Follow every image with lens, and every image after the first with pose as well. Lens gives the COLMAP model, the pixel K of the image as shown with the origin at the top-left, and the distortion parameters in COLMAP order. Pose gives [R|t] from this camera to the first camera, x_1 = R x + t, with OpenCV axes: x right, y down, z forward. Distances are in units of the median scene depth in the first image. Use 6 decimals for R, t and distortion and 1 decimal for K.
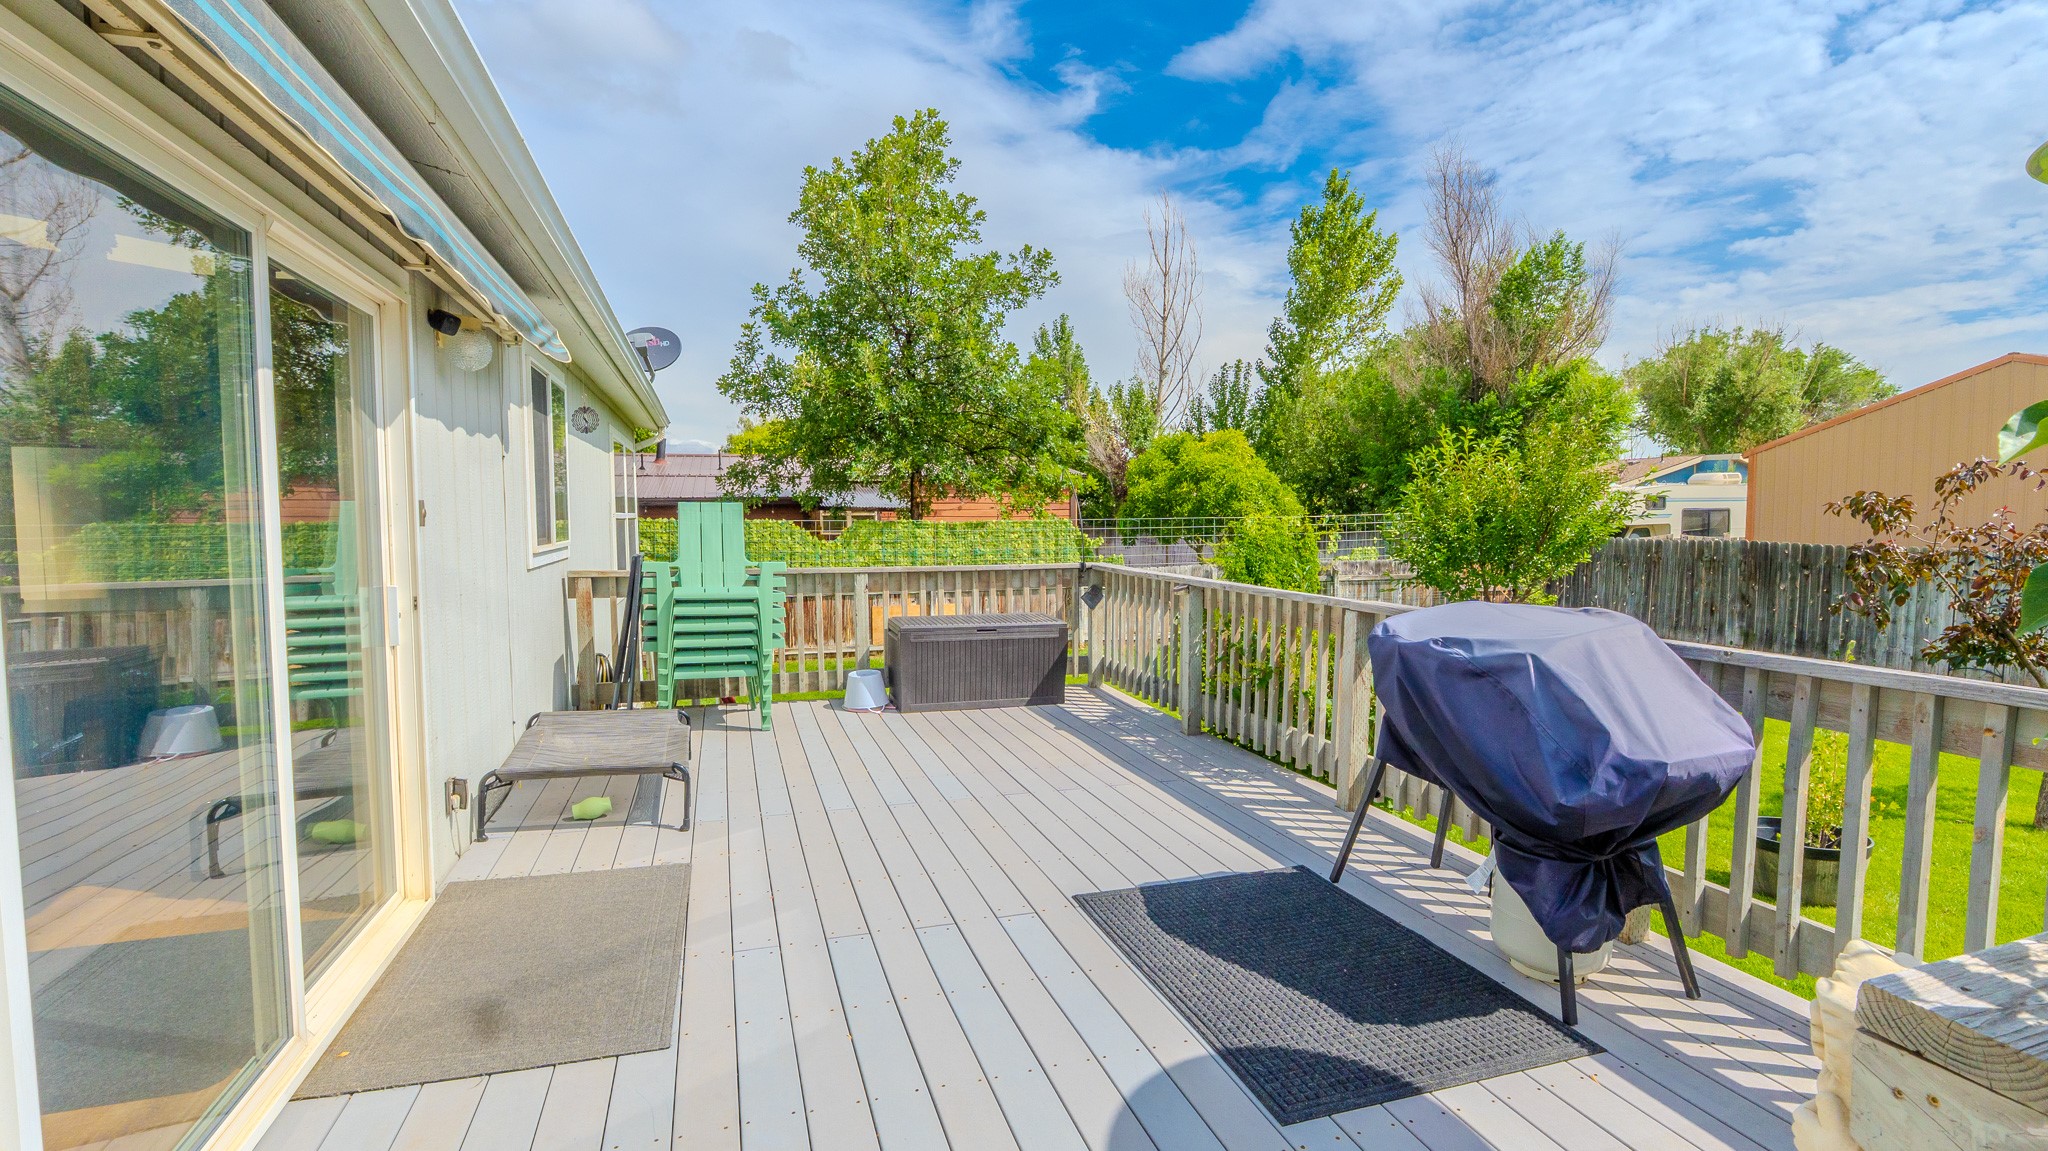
lens RADIAL K [[911.2, 0, 1024.9], [0, 911.2, 585.1], [0, 0, 1]] dist [-0.009103, 0.000036]
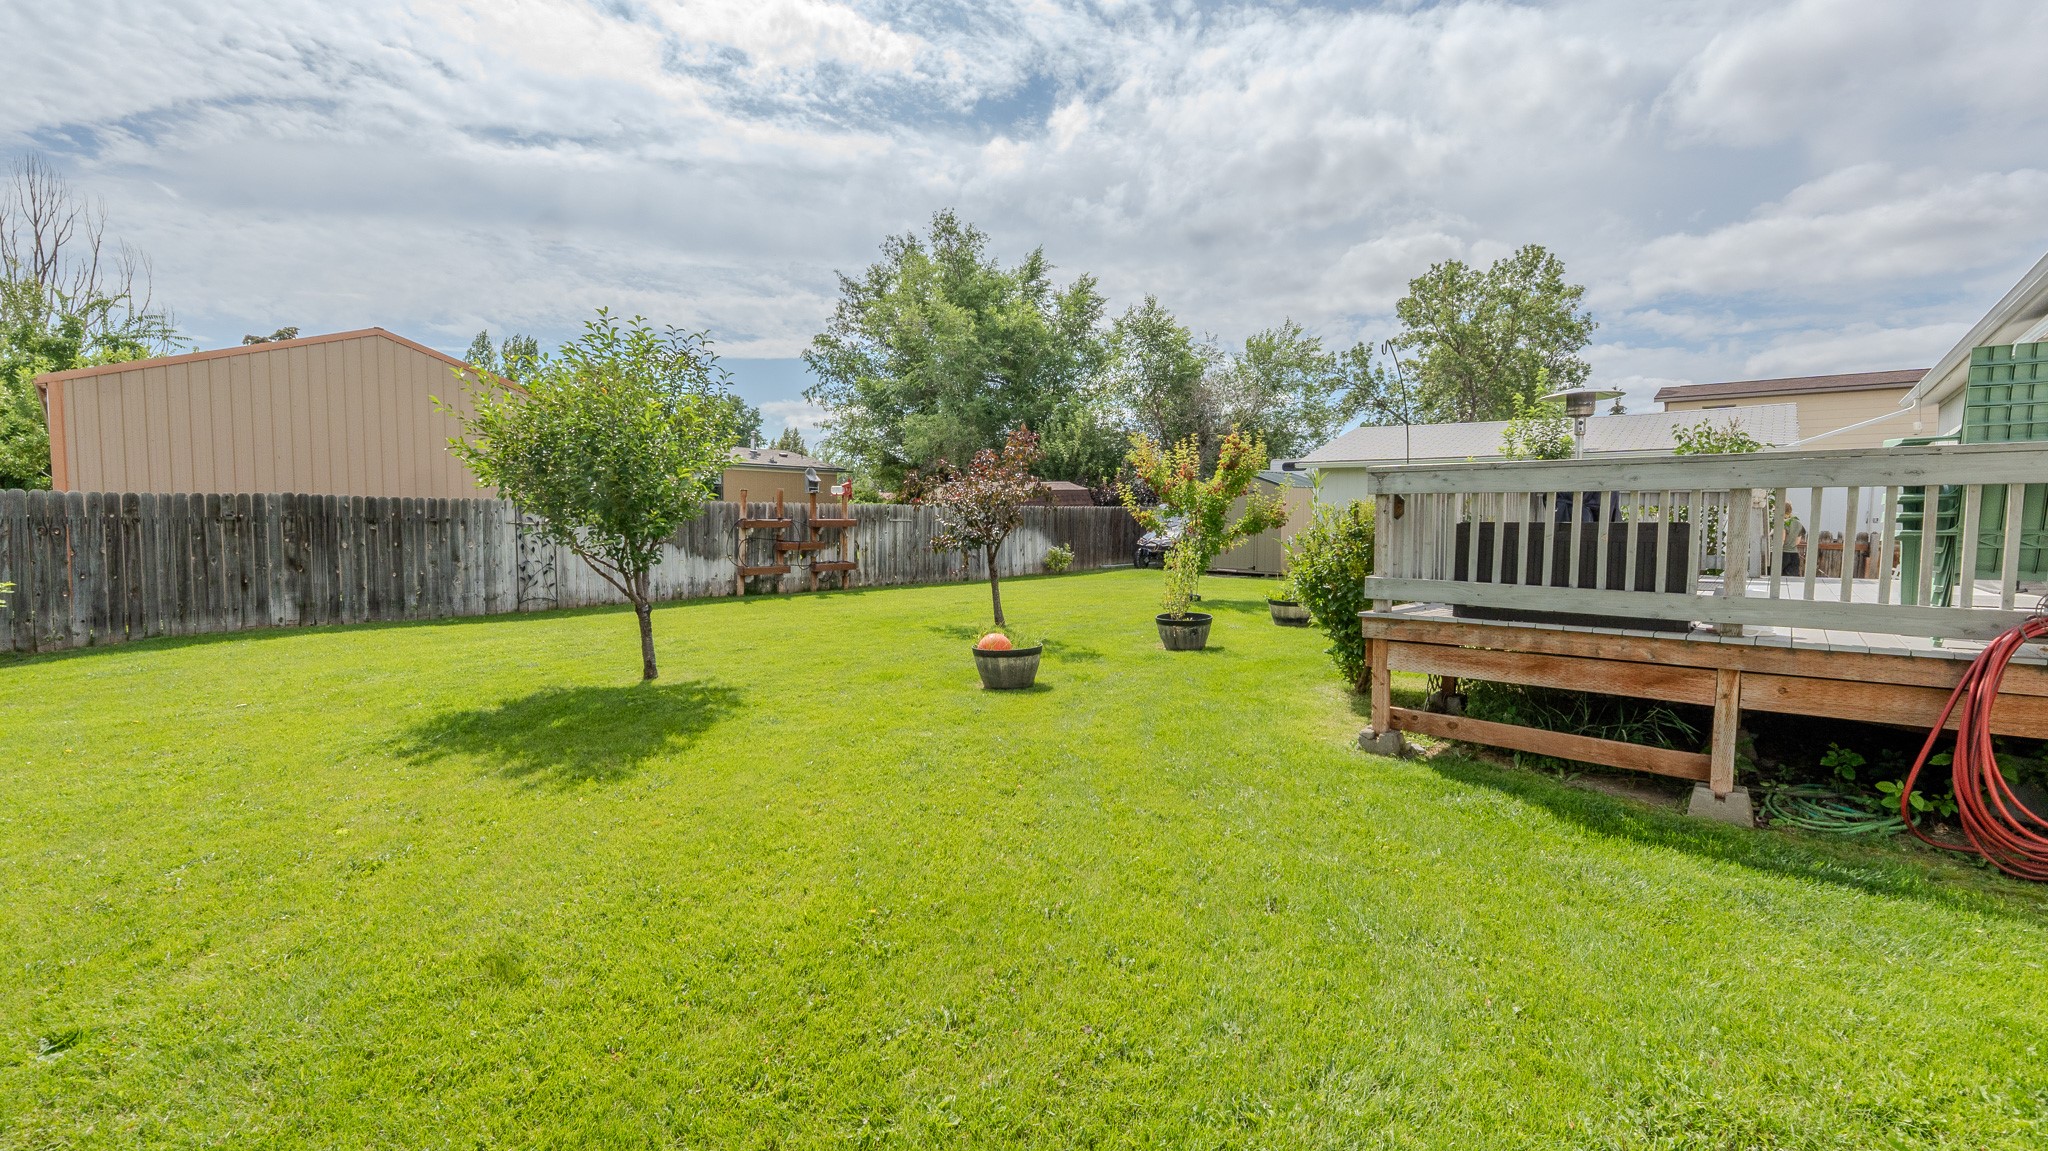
lens RADIAL K [[855.4, 0, 1019.5], [0, 855.4, 623.1], [0, 0, 1]] dist [-0.006671, 0.000413]
pose [[-0.500521, -0.102947, 0.859582, -0.224416], [0.066615, 0.985381, 0.156802, -0.009598], [-0.863158, 0.135743, -0.486346, 0.838222]]
